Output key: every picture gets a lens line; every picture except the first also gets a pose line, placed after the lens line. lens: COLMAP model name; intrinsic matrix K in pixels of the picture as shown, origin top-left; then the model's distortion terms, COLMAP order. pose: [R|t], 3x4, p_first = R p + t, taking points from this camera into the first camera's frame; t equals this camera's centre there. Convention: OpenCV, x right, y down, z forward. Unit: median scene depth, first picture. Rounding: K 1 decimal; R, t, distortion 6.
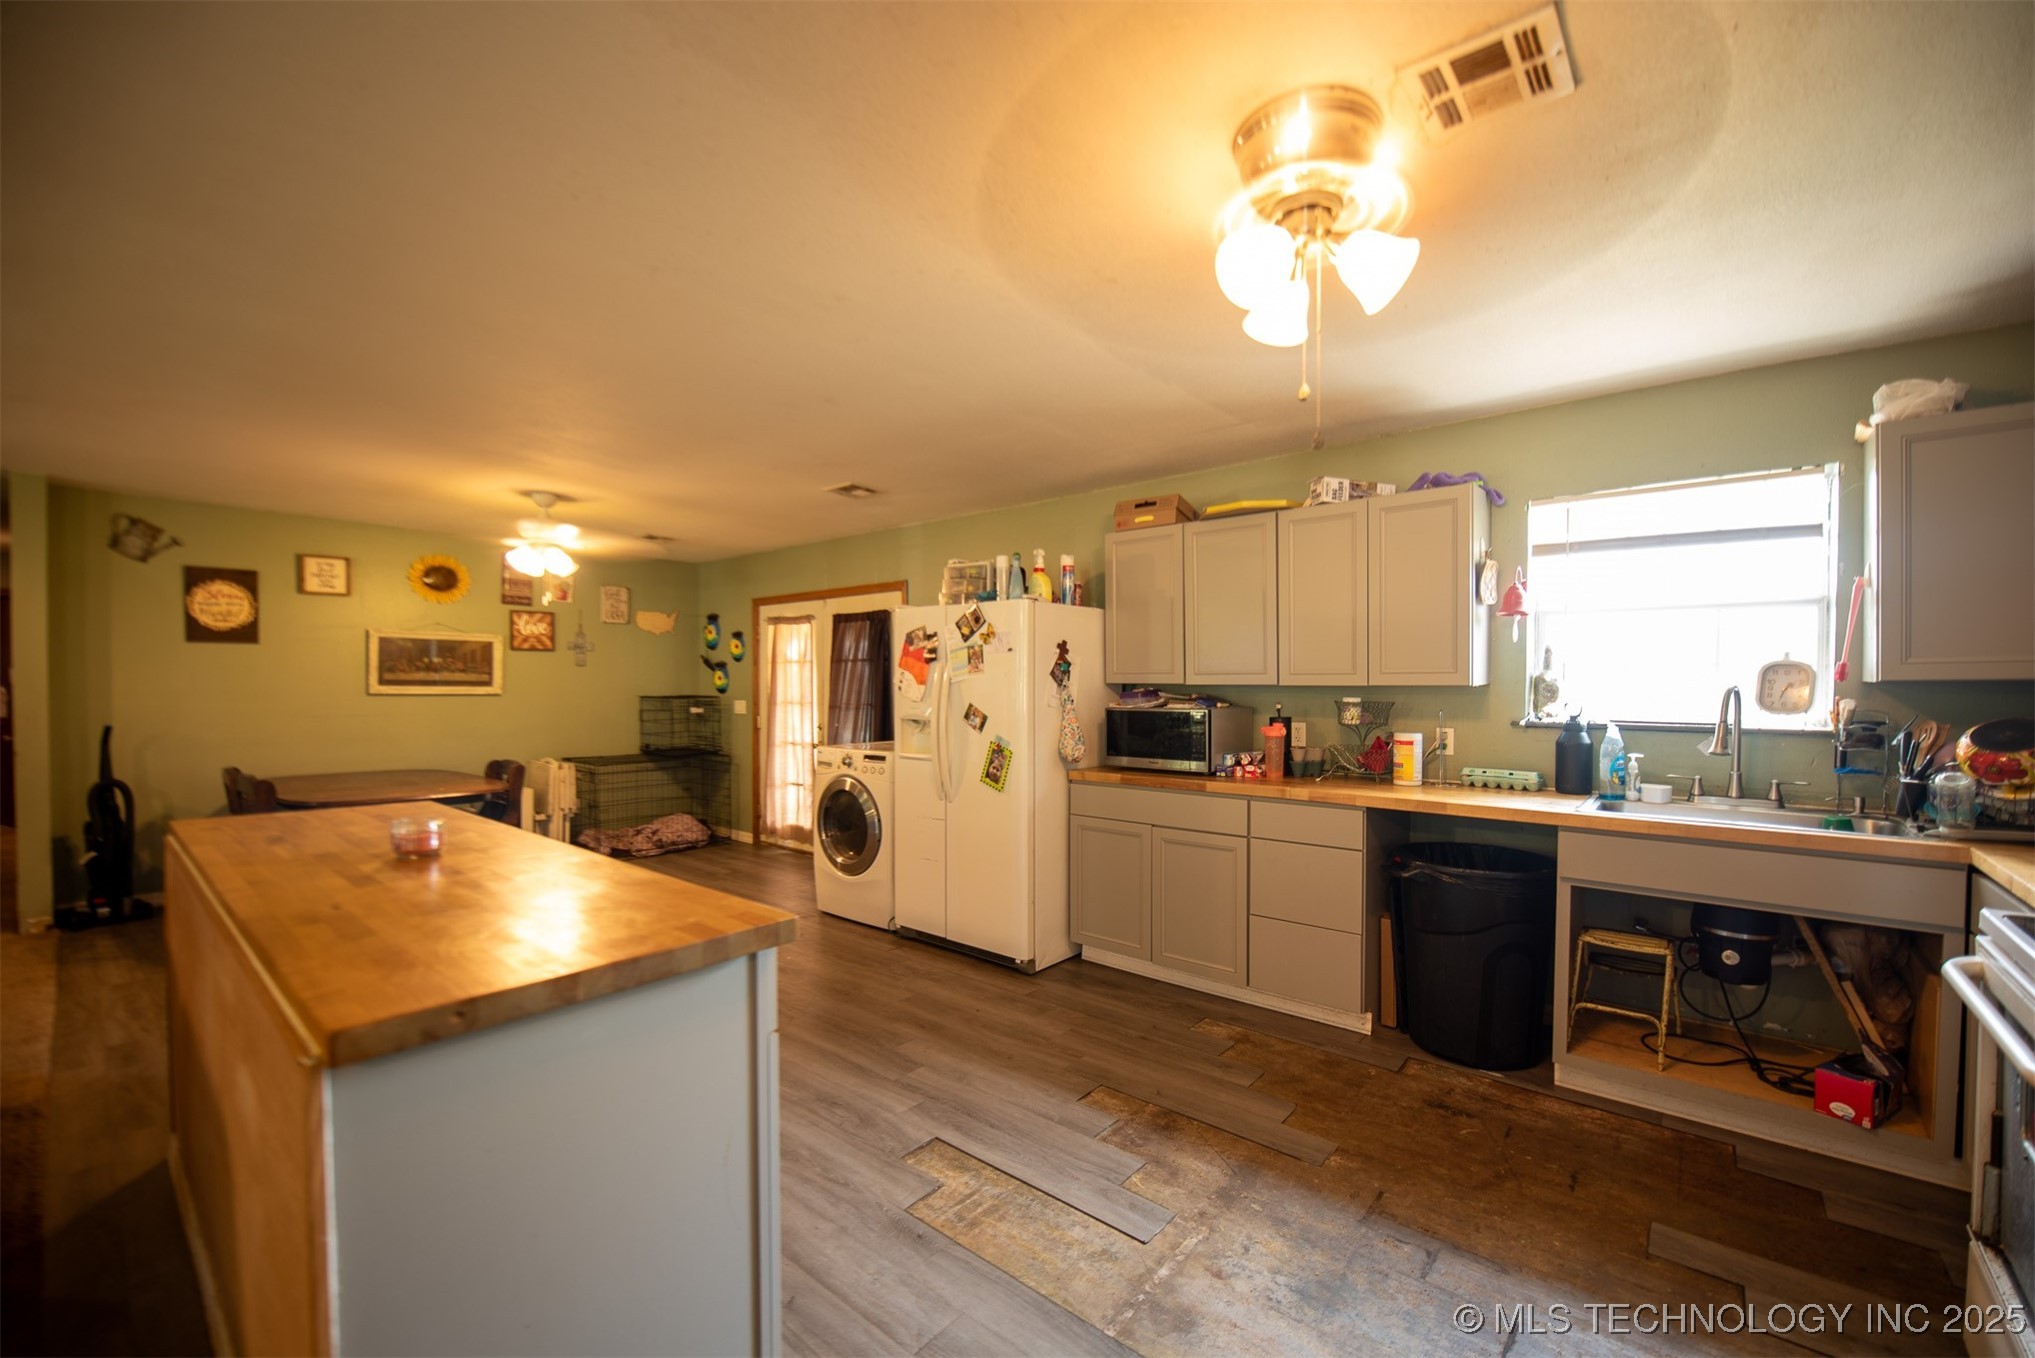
lens RADIAL K [[819.6, 0, 1023.1], [0, 819.6, 696.1], [0, 0, 1]] dist [-0.015915, -0.002197]
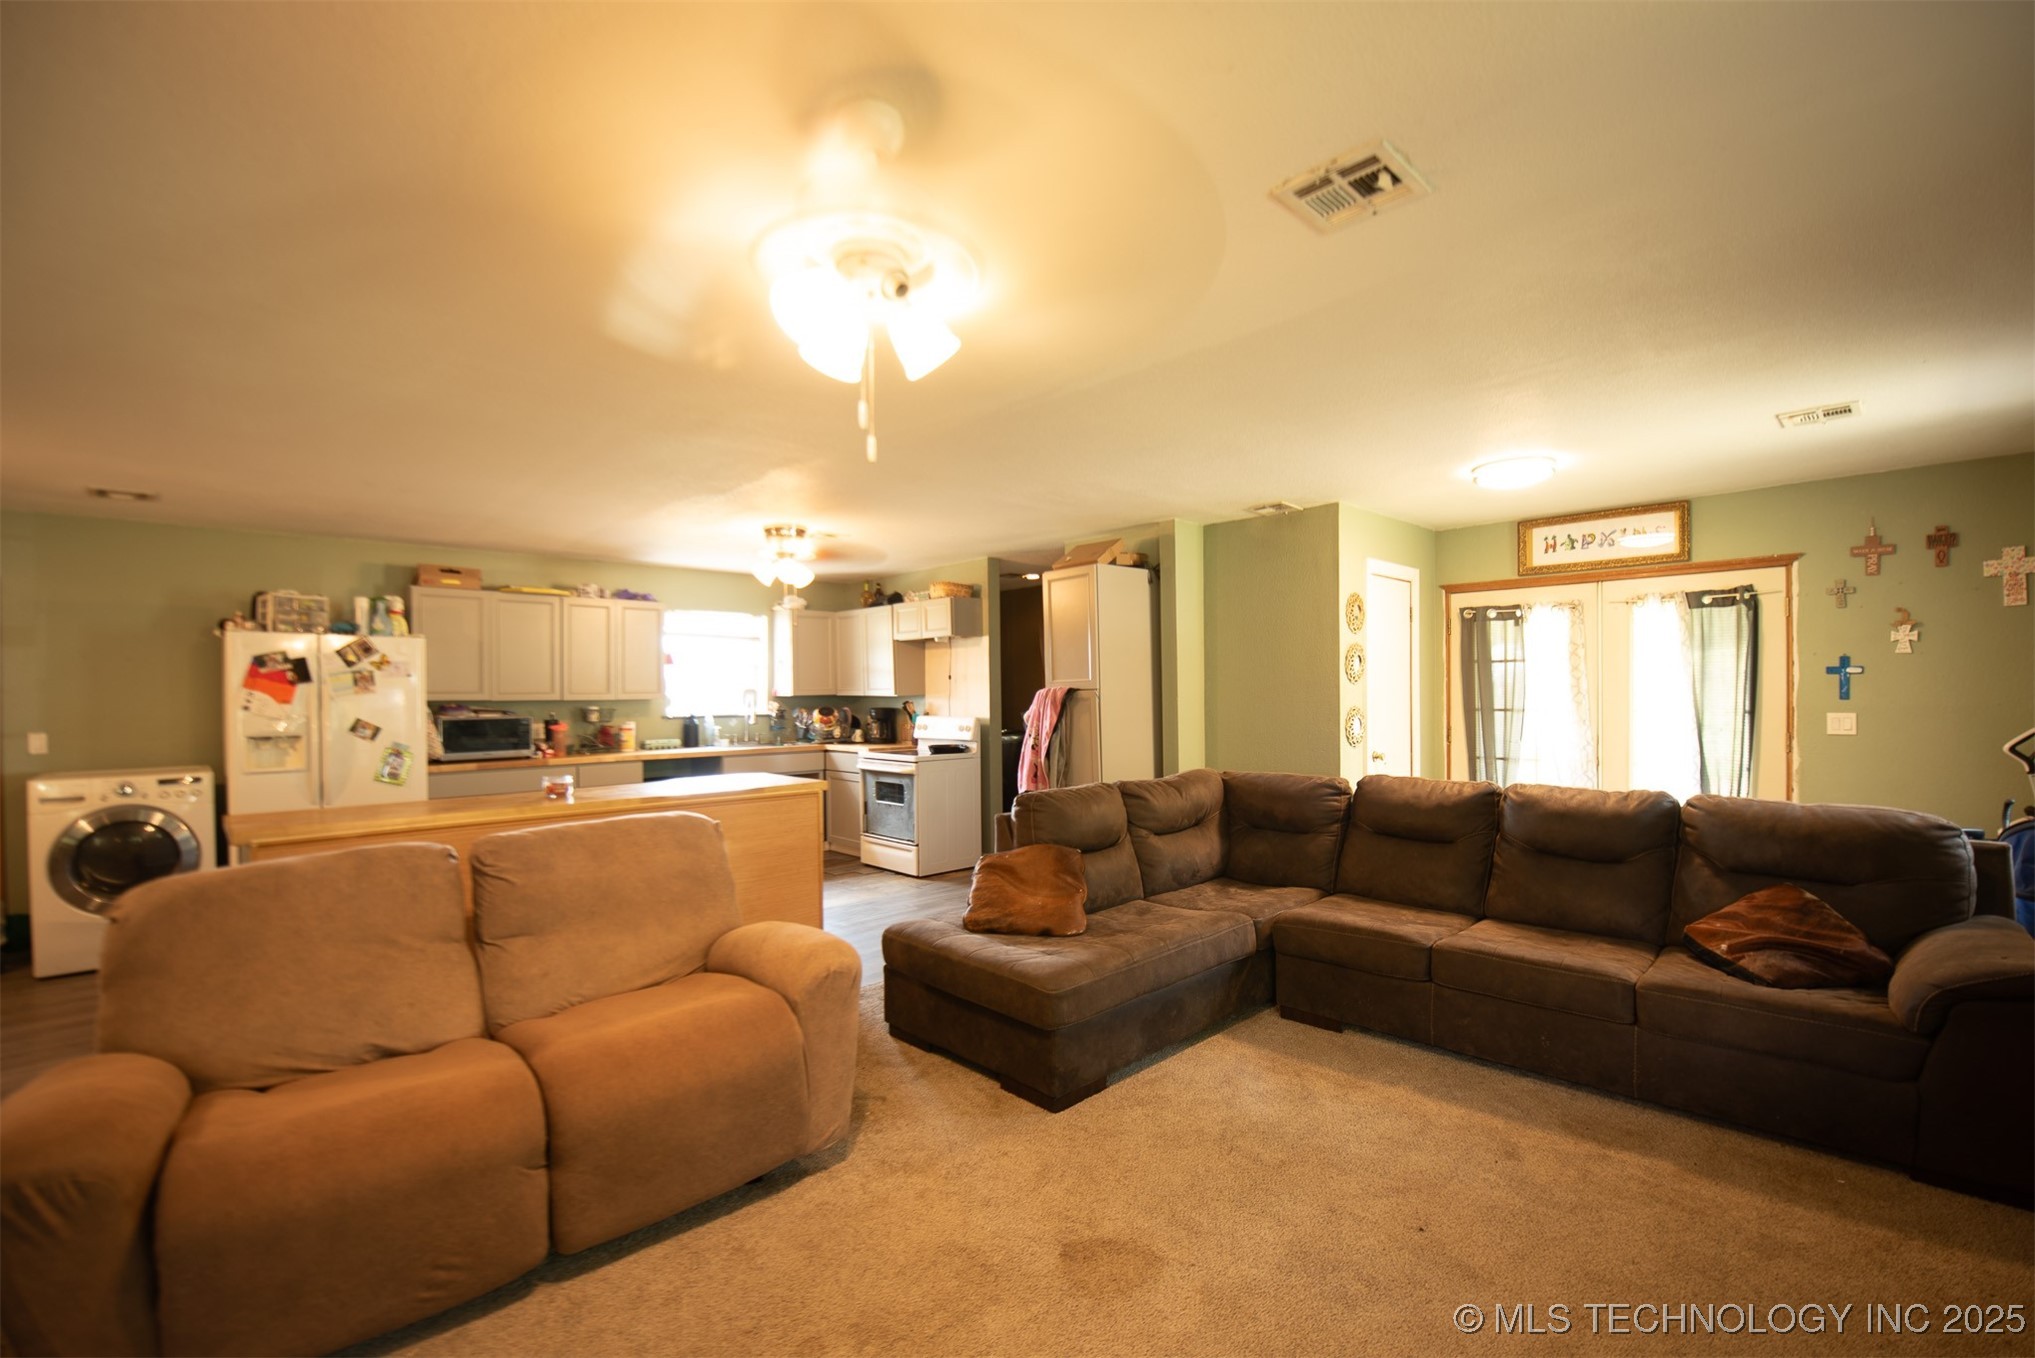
lens RADIAL K [[873.4, 0, 1034.5], [0, 873.4, 701.2], [0, 0, 1]] dist [-0.018584, -0.001228]
pose [[0.088624, -0.011171, 0.996003, -1.046540], [0.026411, 0.999612, 0.008861, -0.001083], [-0.995715, 0.025520, 0.088884, -0.092814]]
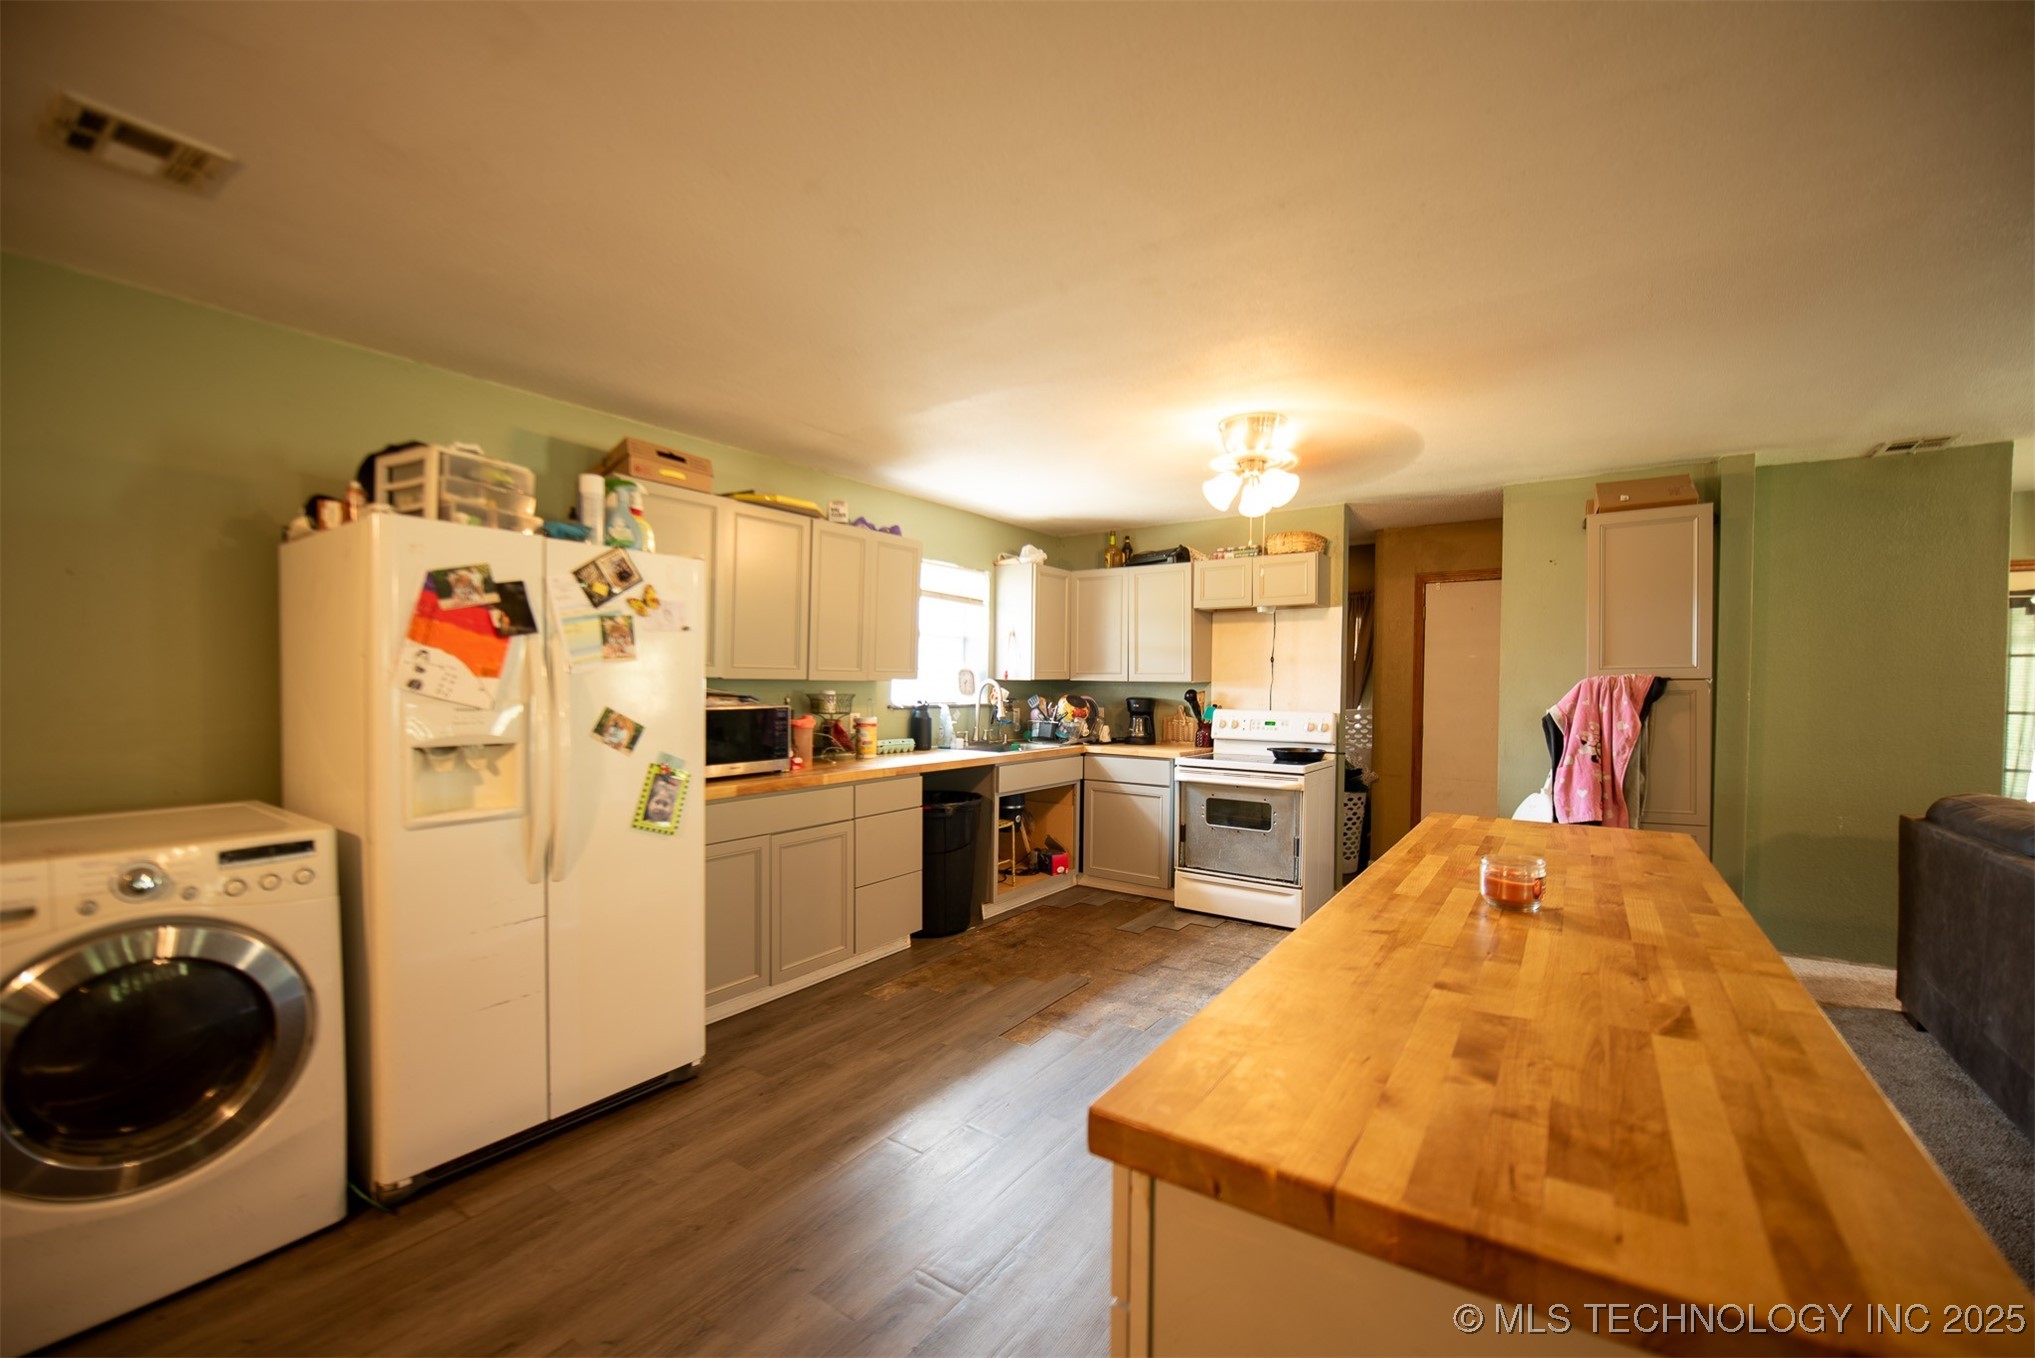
lens RADIAL K [[819.6, 0, 1026.7], [0, 819.6, 702.6], [0, 0, 1]] dist [-0.015915, -0.002197]
pose [[-0.099274, -0.025949, 0.994722, -0.595297], [0.007798, 0.999609, 0.026855, -0.007816], [-0.995030, 0.010423, -0.099033, 0.626213]]
